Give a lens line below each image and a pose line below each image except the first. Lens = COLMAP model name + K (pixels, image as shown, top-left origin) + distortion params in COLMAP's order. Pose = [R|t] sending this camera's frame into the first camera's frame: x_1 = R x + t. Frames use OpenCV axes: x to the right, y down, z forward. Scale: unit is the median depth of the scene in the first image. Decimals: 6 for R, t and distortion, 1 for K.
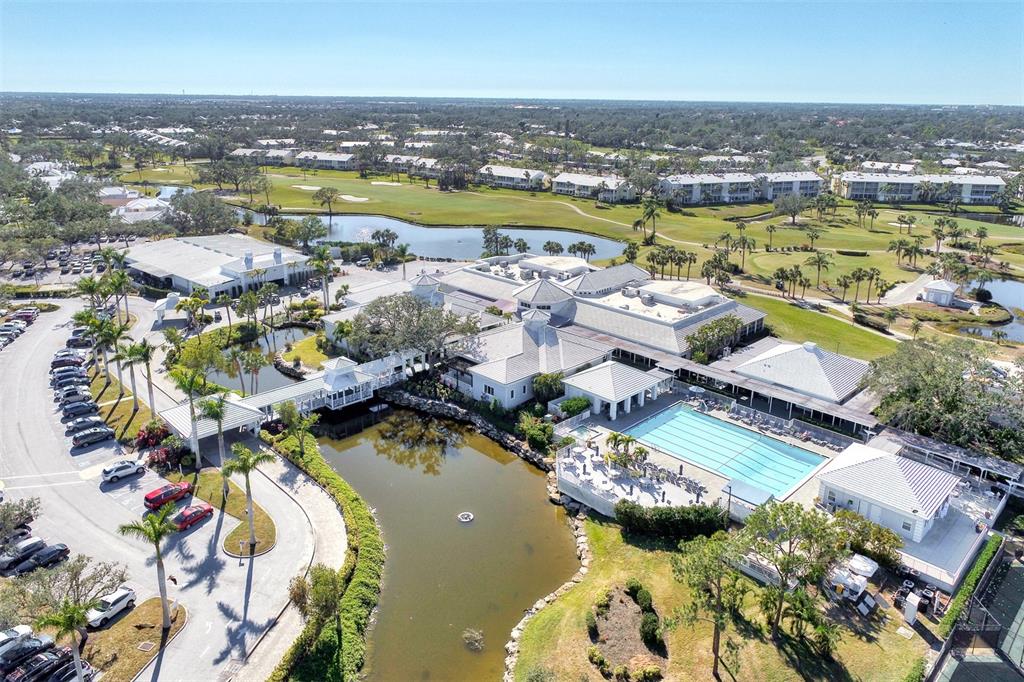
lens RADIAL K [[695.6, 0, 515.9], [0, 695.6, 341.8], [0, 0, 1]] dist [-0.012476, 0.006854]
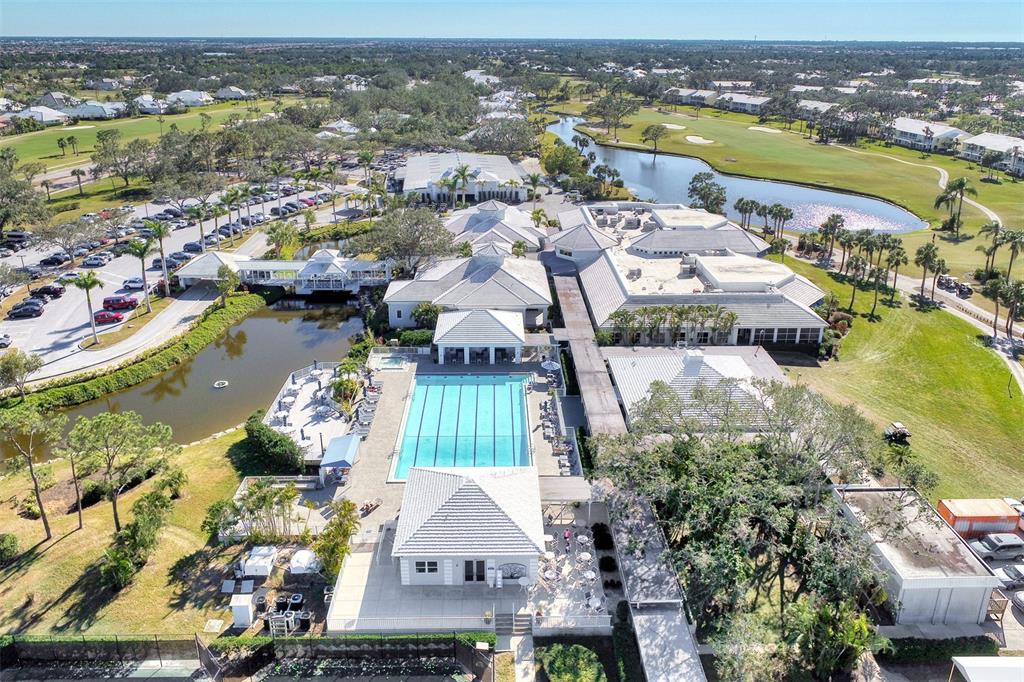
lens RADIAL K [[695.6, 0, 514.5], [0, 695.6, 336.5], [0, 0, 1]] dist [-0.012476, 0.006854]
pose [[0.718833, 0.264615, -0.642852, 0.502756], [-0.225809, 0.963457, 0.144086, -0.049420], [0.657488, 0.041588, 0.752317, 0.232967]]
